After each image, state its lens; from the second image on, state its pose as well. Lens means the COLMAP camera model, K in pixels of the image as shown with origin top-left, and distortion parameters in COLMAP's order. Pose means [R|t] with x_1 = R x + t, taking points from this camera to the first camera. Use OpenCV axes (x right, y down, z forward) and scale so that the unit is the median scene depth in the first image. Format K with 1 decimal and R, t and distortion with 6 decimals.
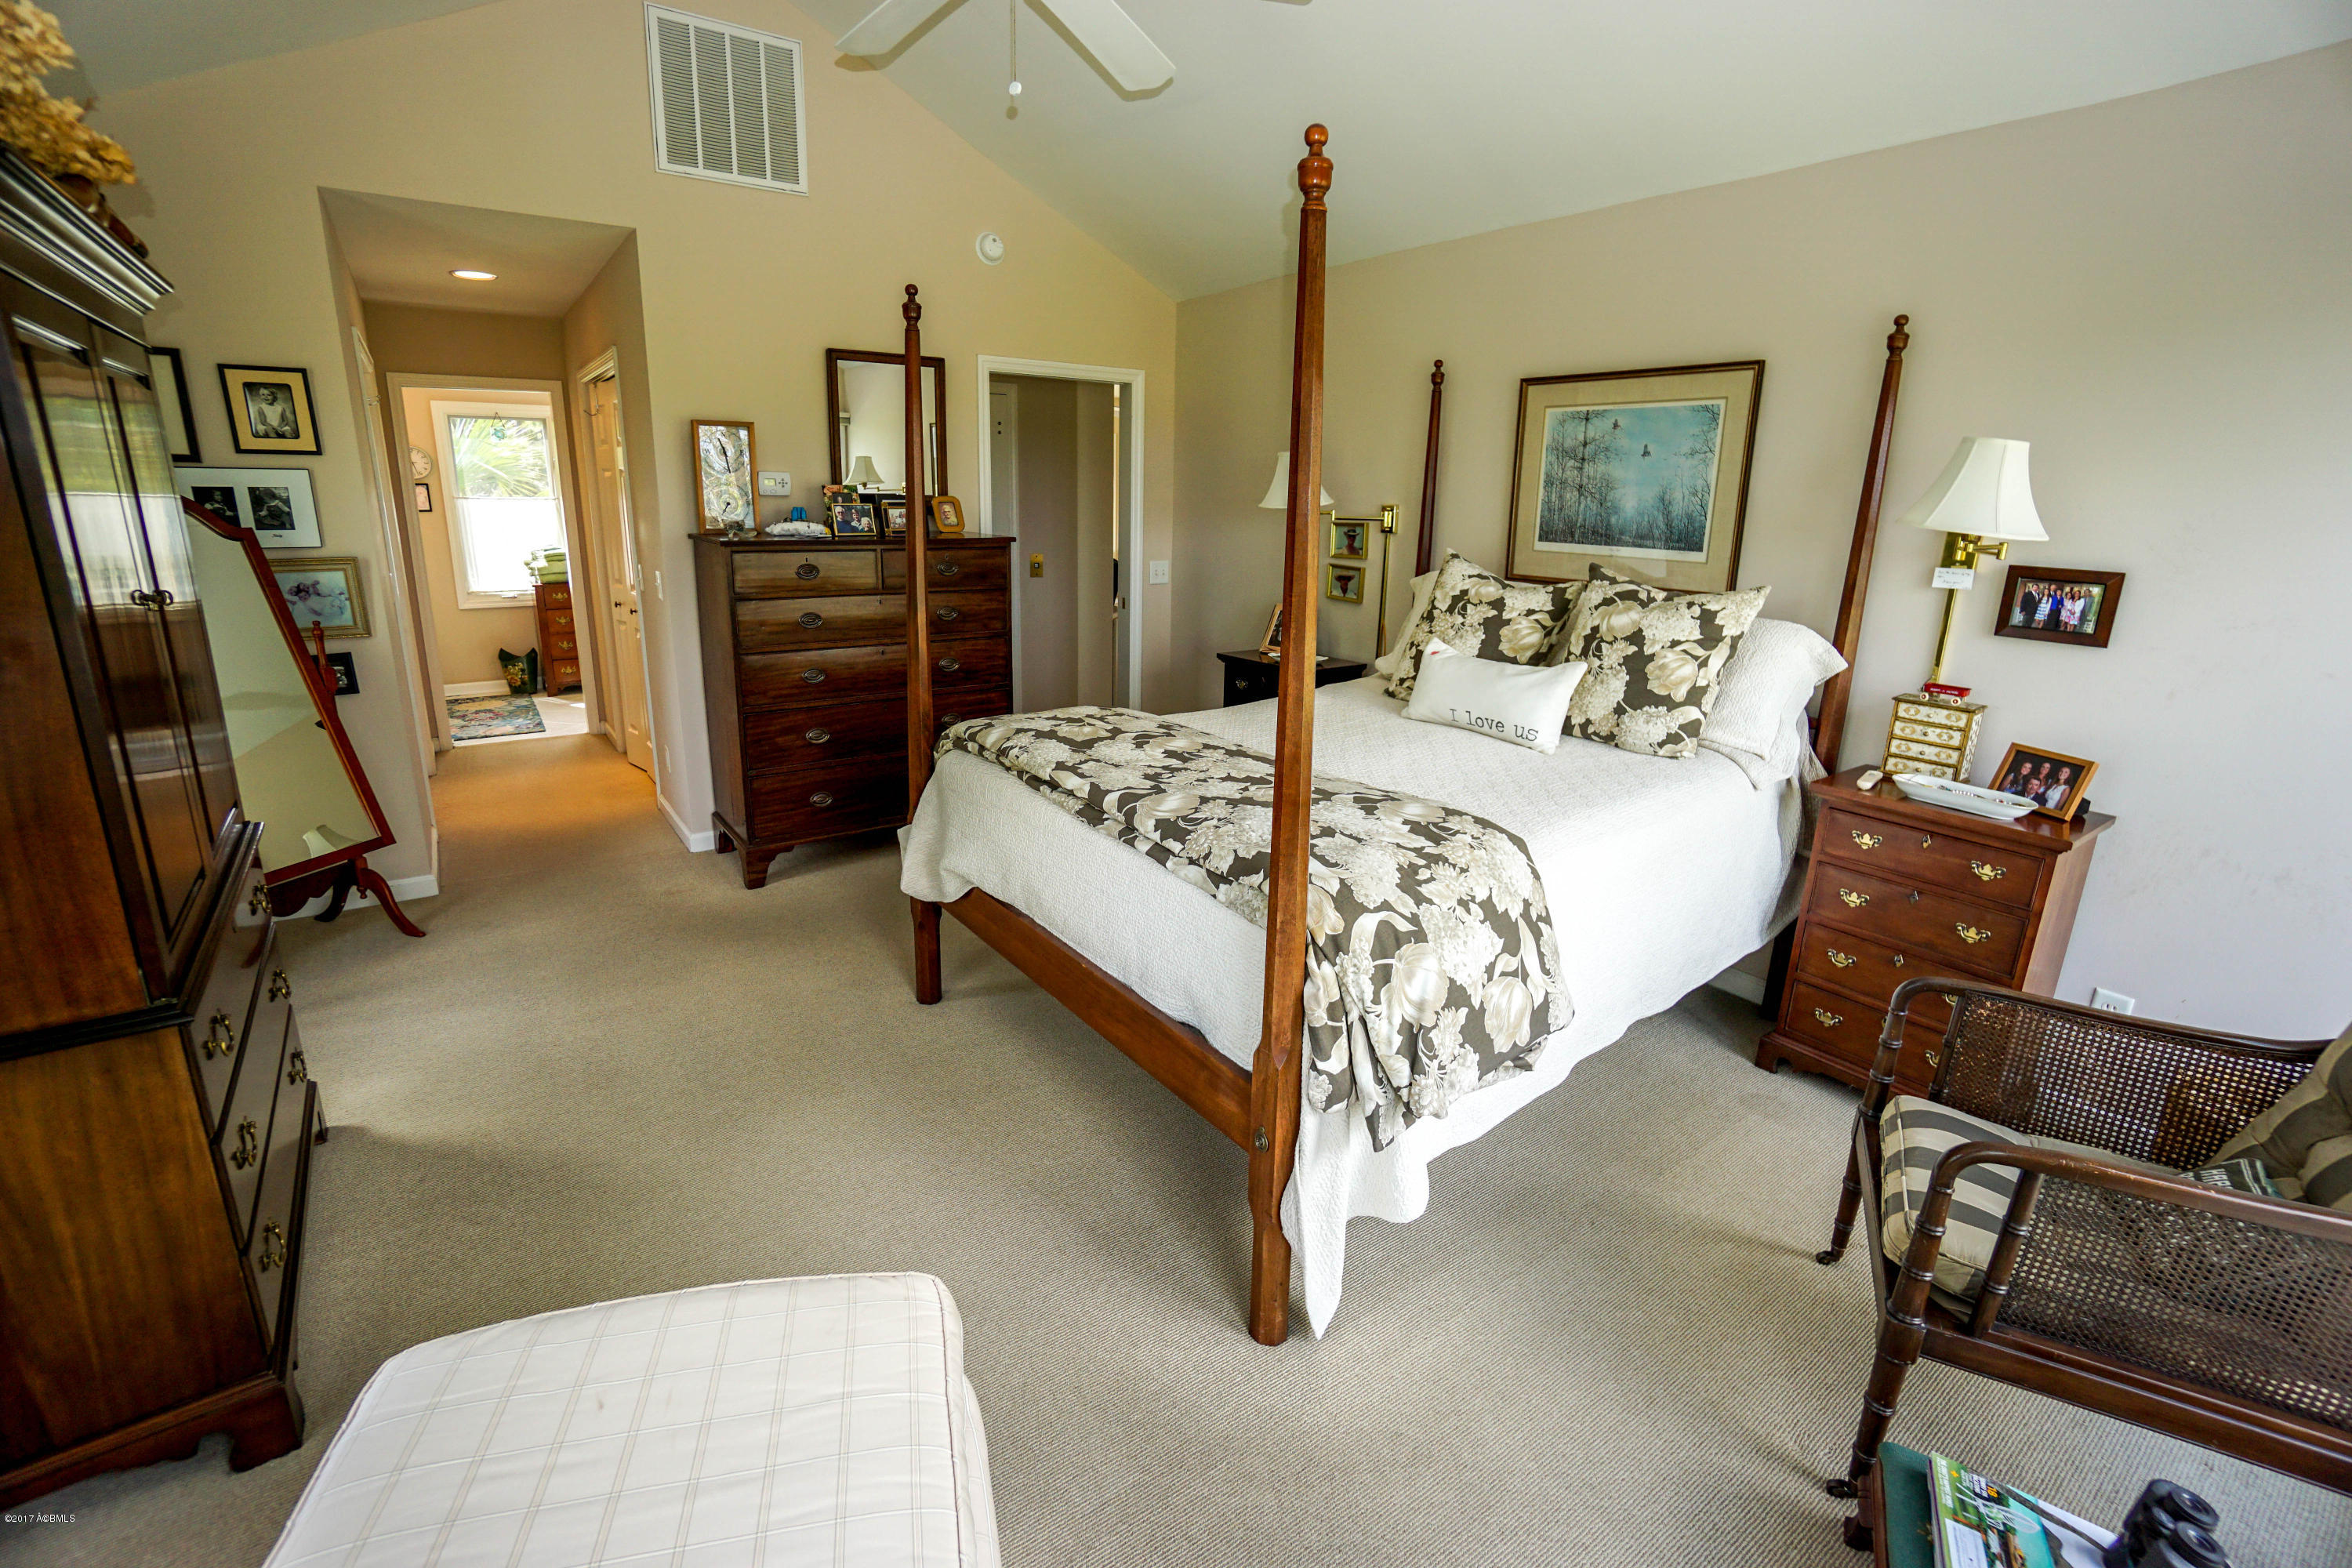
lens RADIAL K [[1037.5, 0, 1170.8], [0, 1037.5, 776.8], [0, 0, 1]] dist [-0.068130, 0.024481]
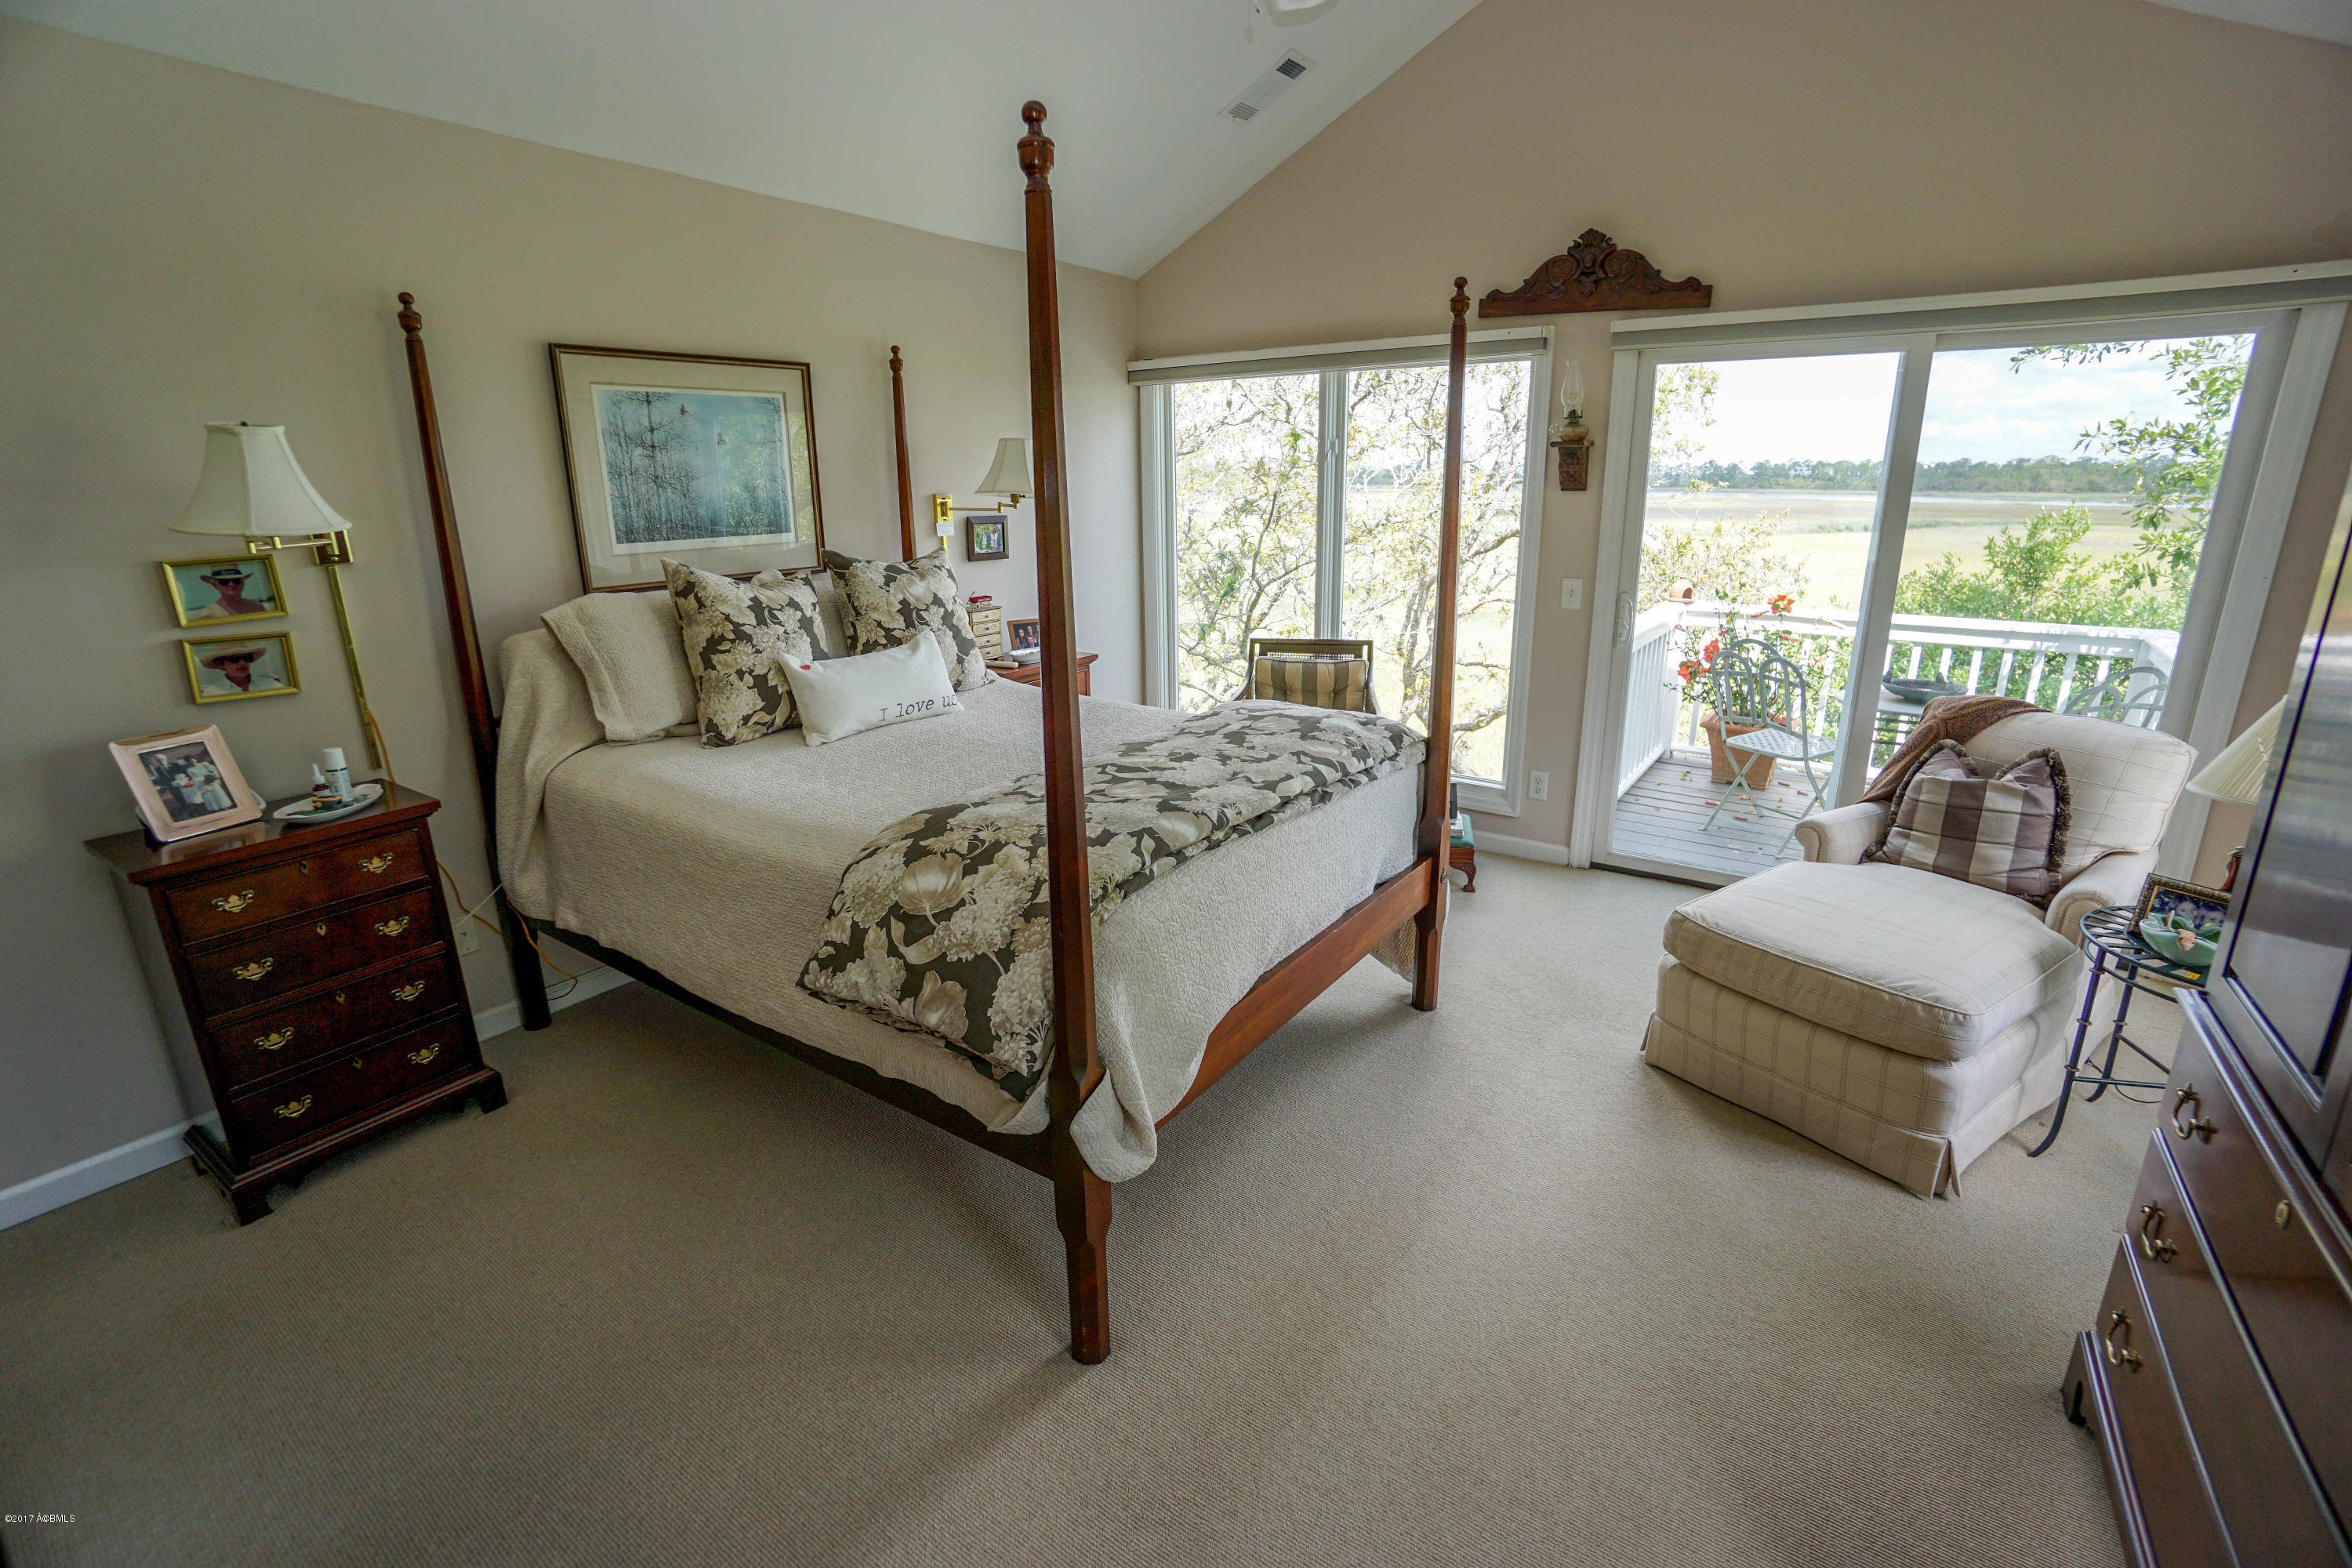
lens RADIAL K [[1037.5, 0, 1170.8], [0, 1037.5, 776.8], [0, 0, 1]] dist [-0.068130, 0.024481]
pose [[-0.318040, -0.278021, 0.906396, -0.644237], [0.253639, 0.896237, 0.363903, -0.266701], [-0.913519, 0.345633, -0.214522, 0.897843]]
